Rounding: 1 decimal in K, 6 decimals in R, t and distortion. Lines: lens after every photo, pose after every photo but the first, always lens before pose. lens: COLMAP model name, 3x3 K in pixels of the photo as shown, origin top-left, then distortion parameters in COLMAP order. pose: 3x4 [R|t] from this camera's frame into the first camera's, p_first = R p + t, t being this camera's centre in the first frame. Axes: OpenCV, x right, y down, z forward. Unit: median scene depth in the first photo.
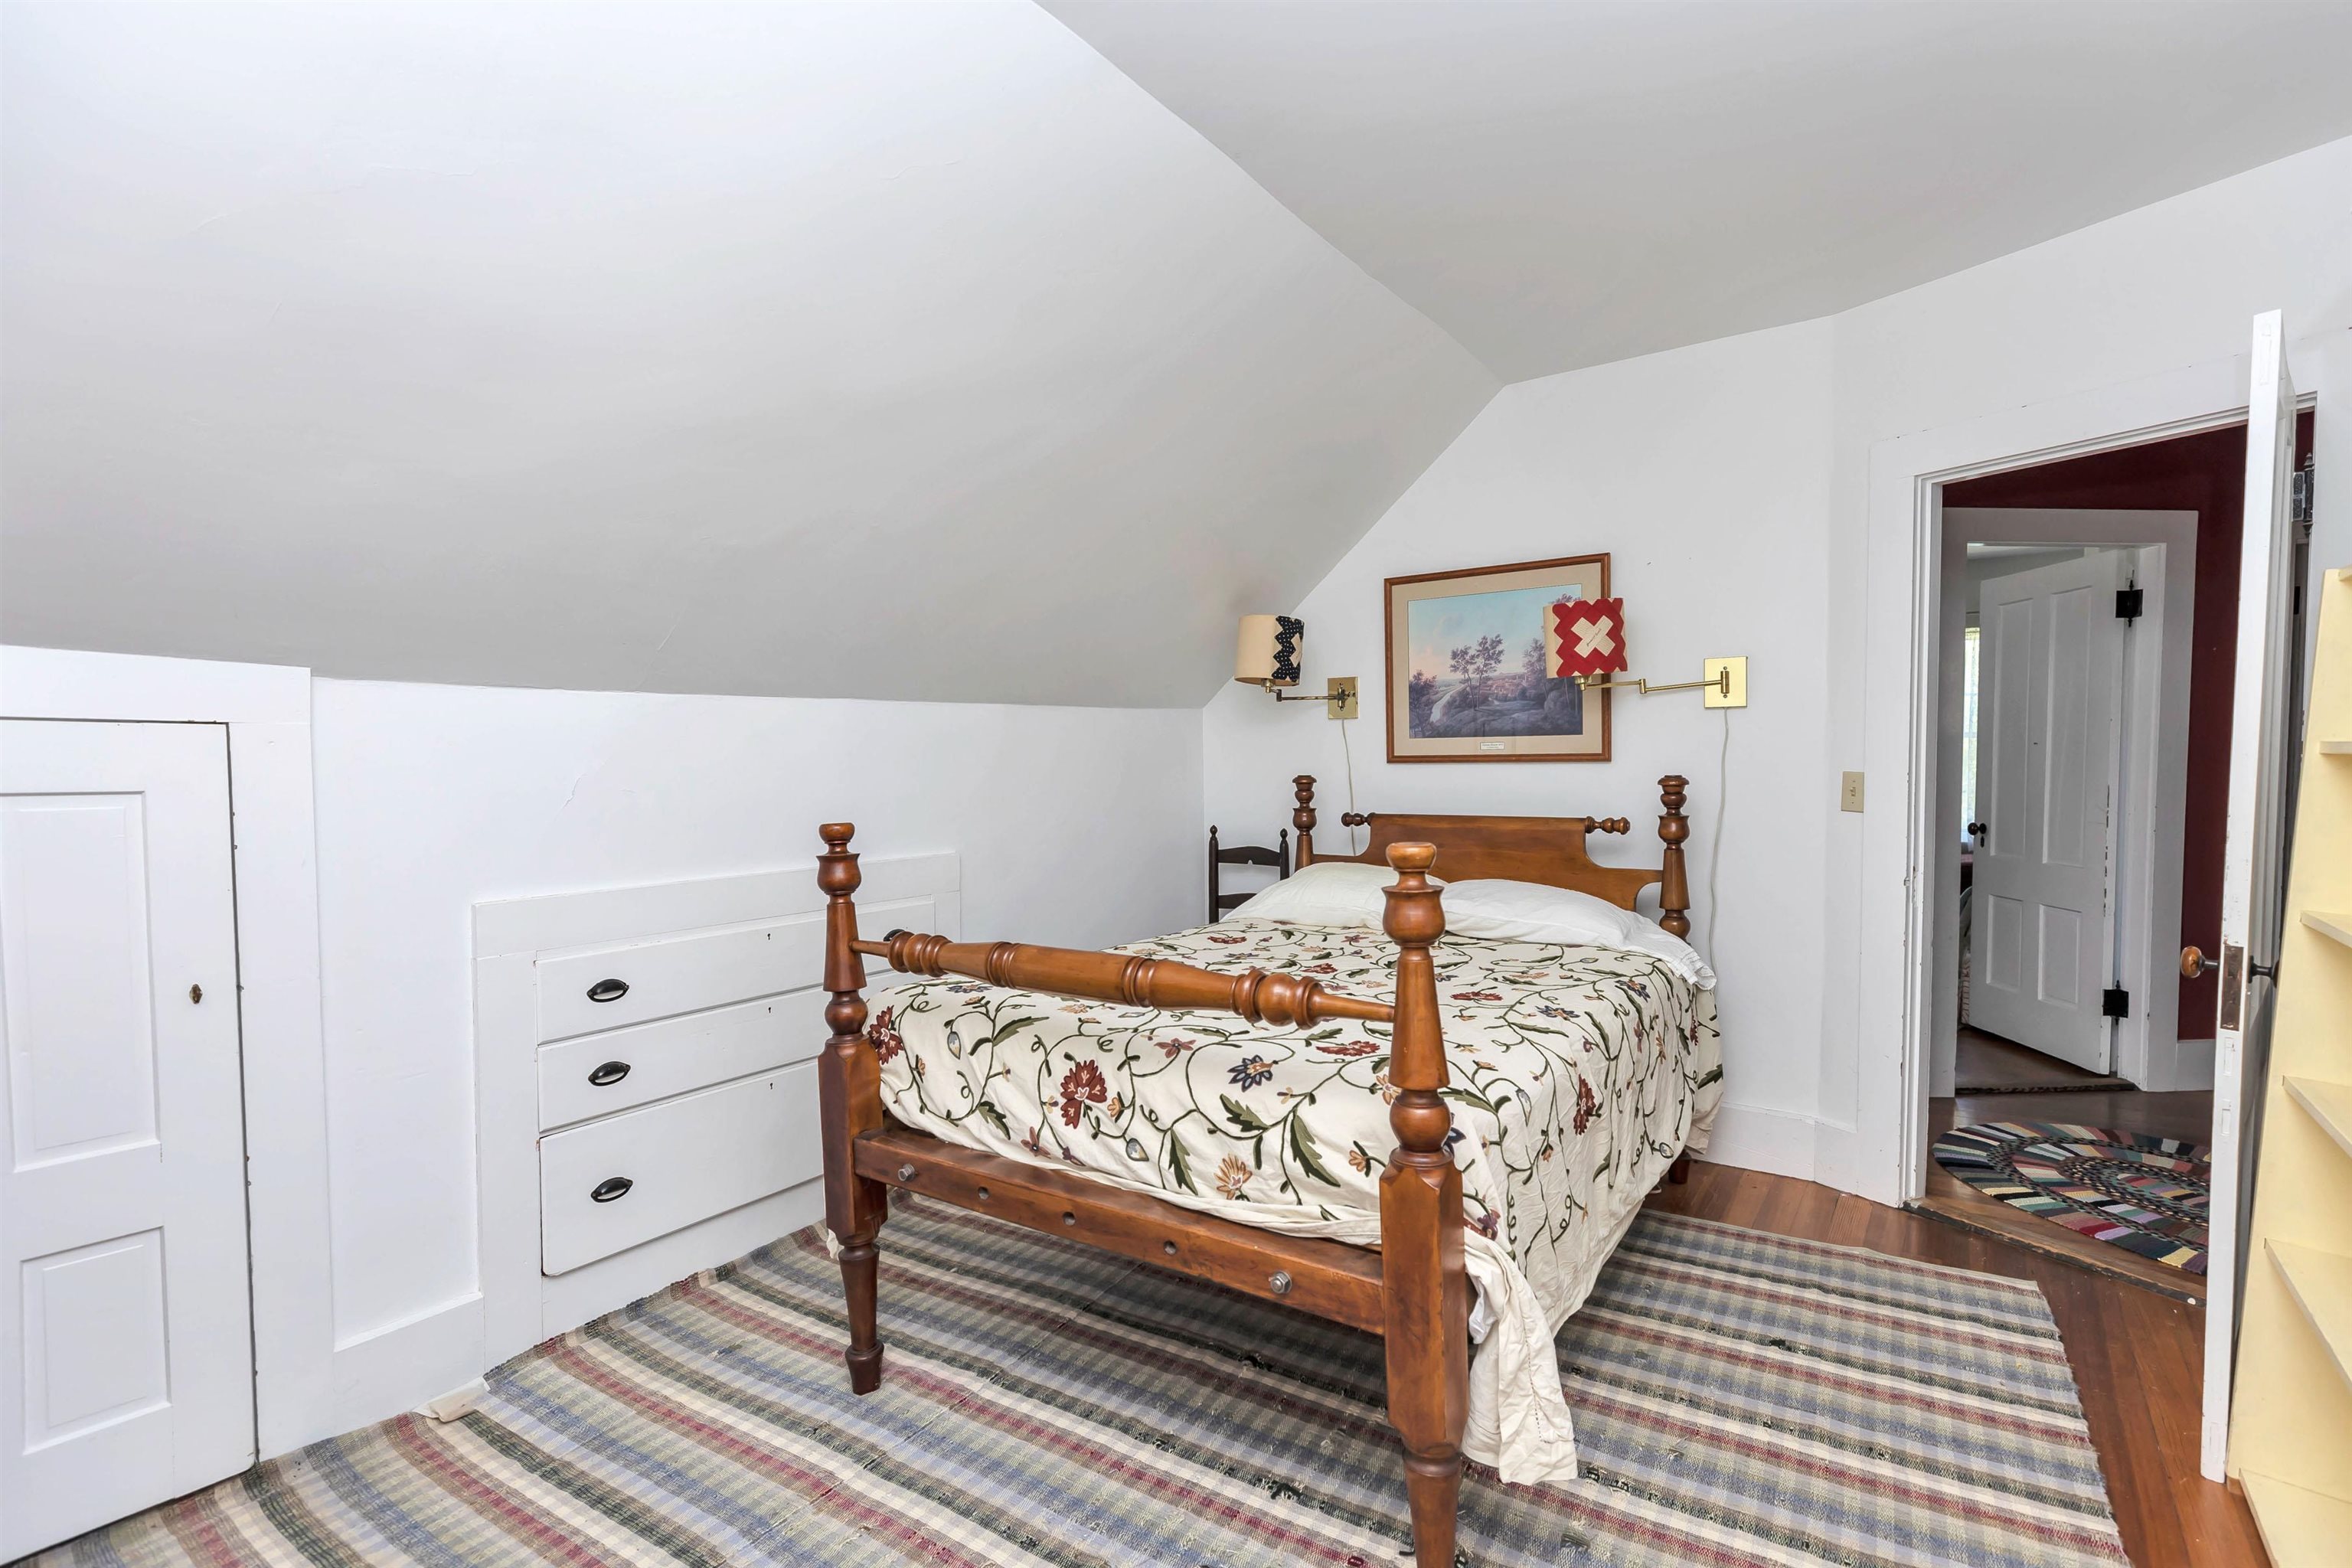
lens RADIAL K [[1070.7, 0, 1163.2], [0, 1070.7, 785.7], [0, 0, 1]] dist [-0.000321, -0.000145]
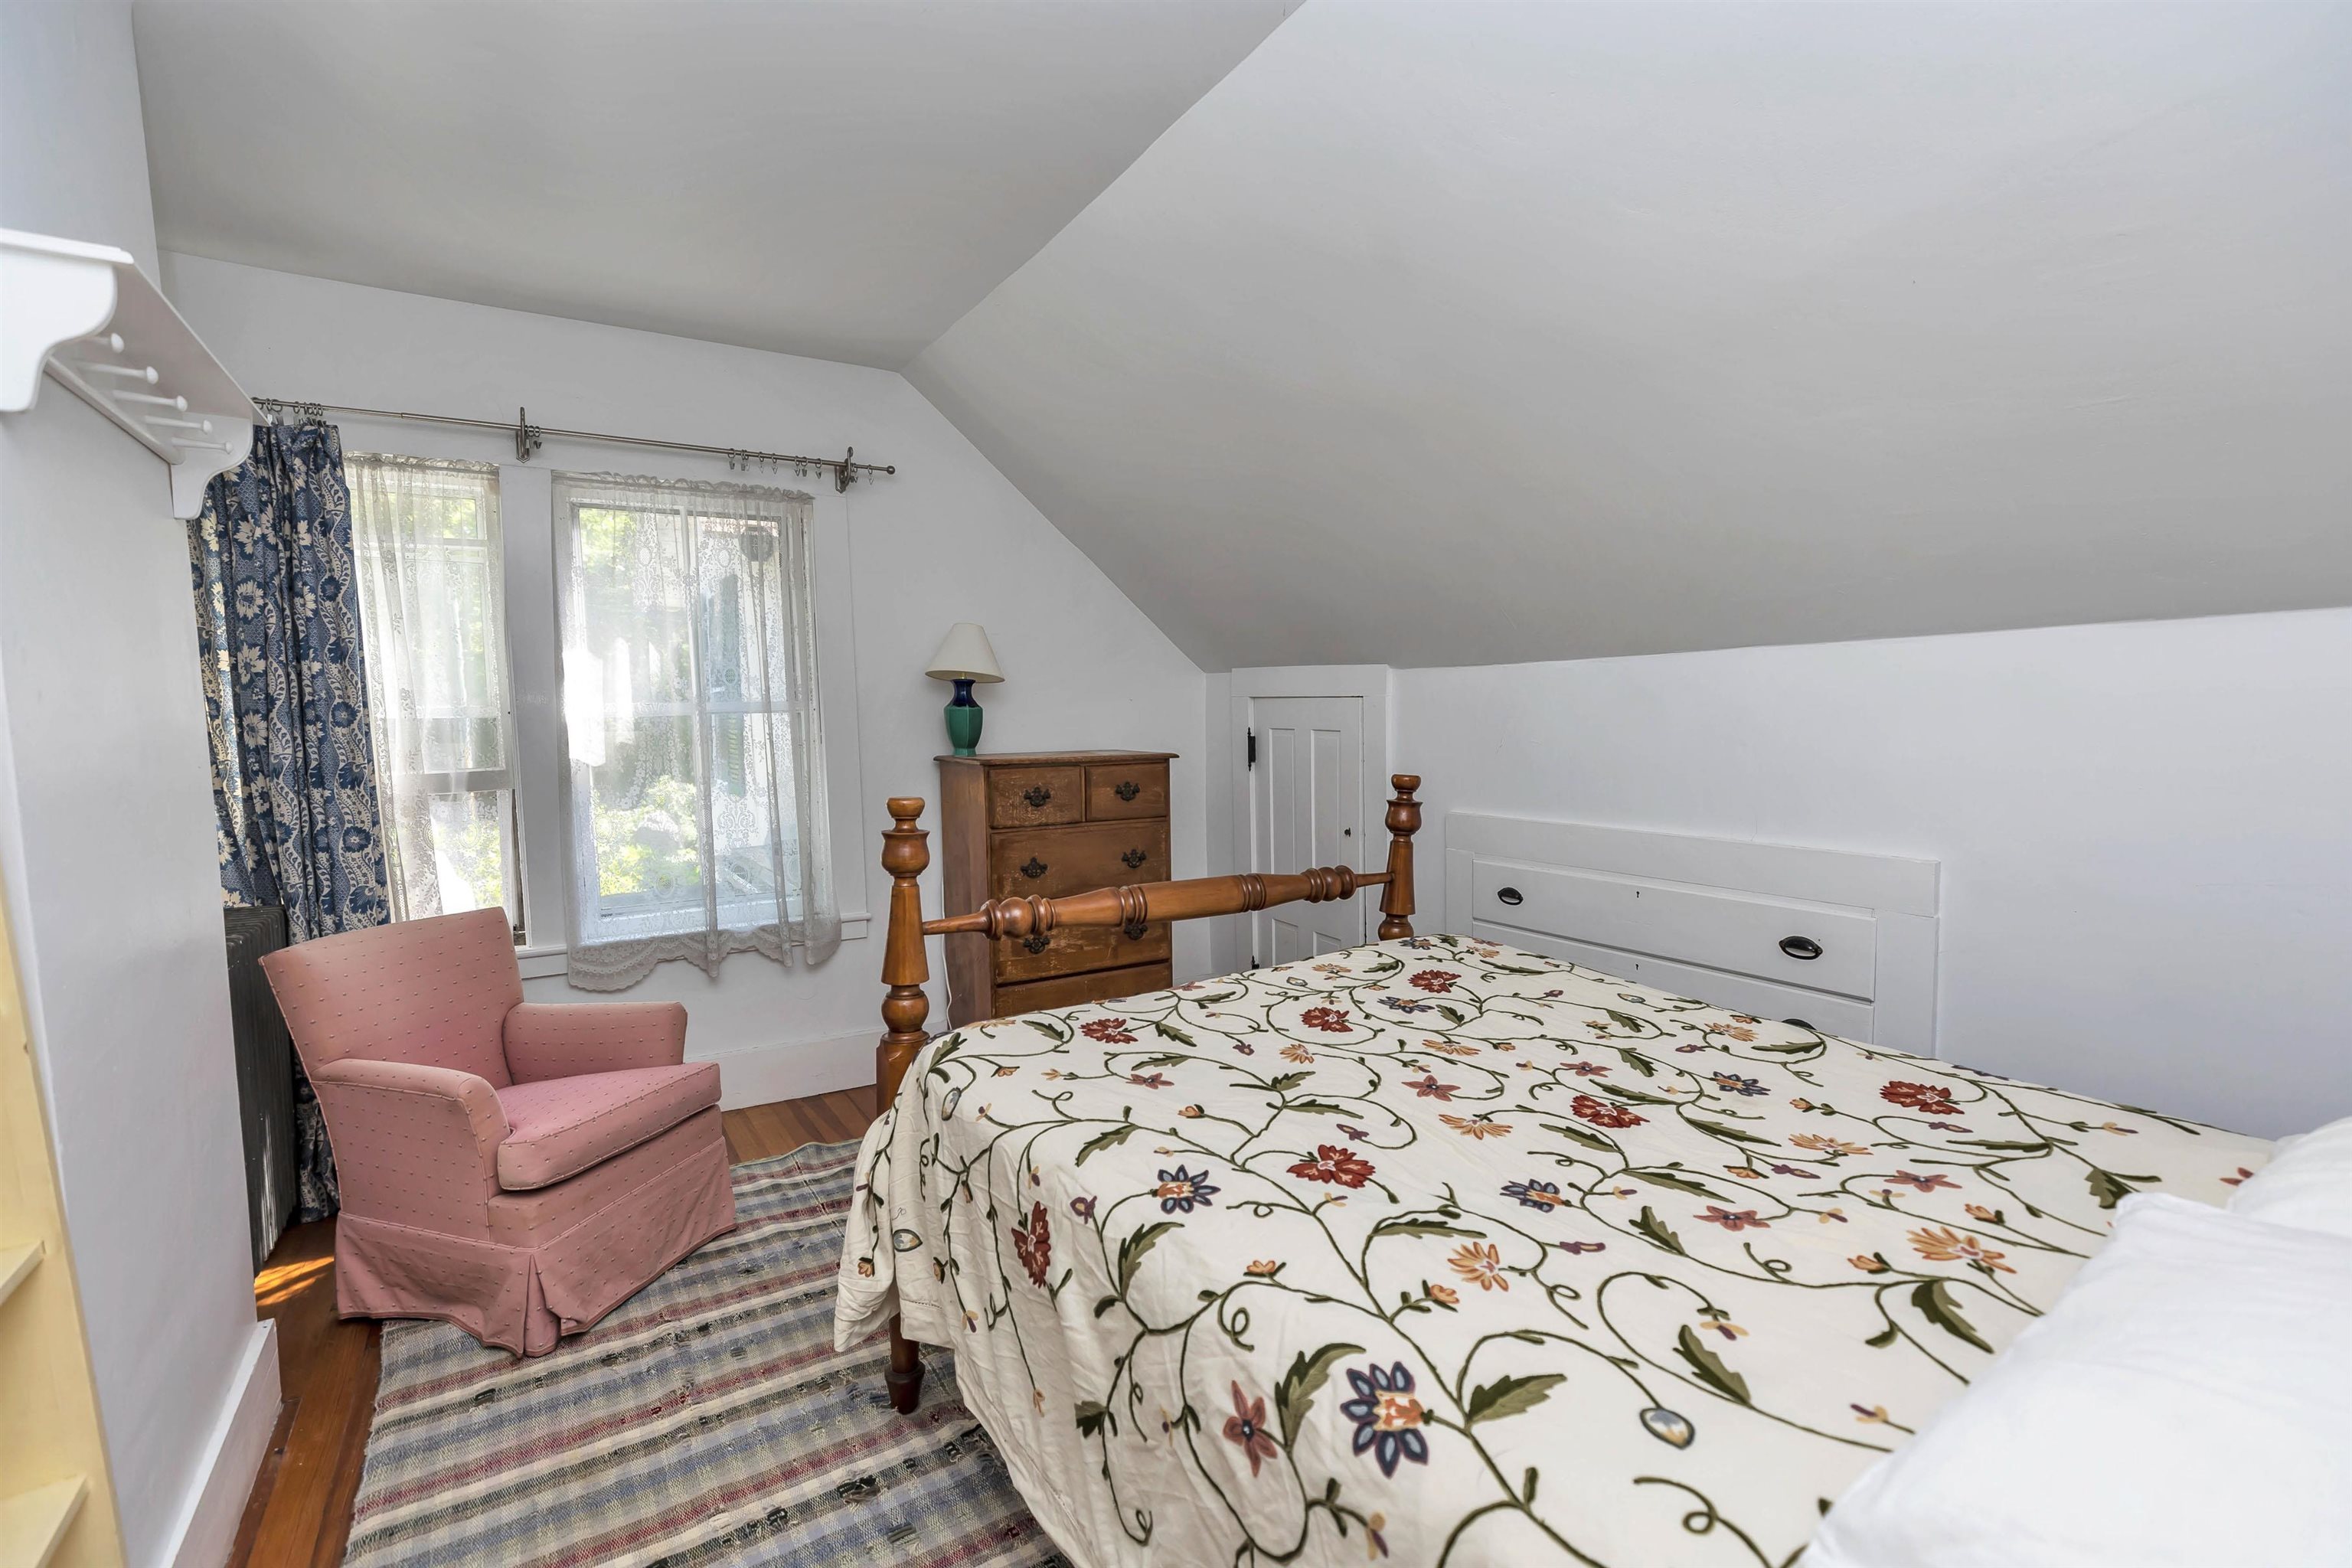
lens RADIAL K [[1070.7, 0, 1163.2], [0, 1070.7, 785.7], [0, 0, 1]] dist [-0.000321, -0.000145]
pose [[-0.438345, 0.046322, -0.897612, 0.880704], [0.004466, 0.998771, 0.049362, -0.012095], [0.898796, 0.017628, -0.438013, 1.298249]]
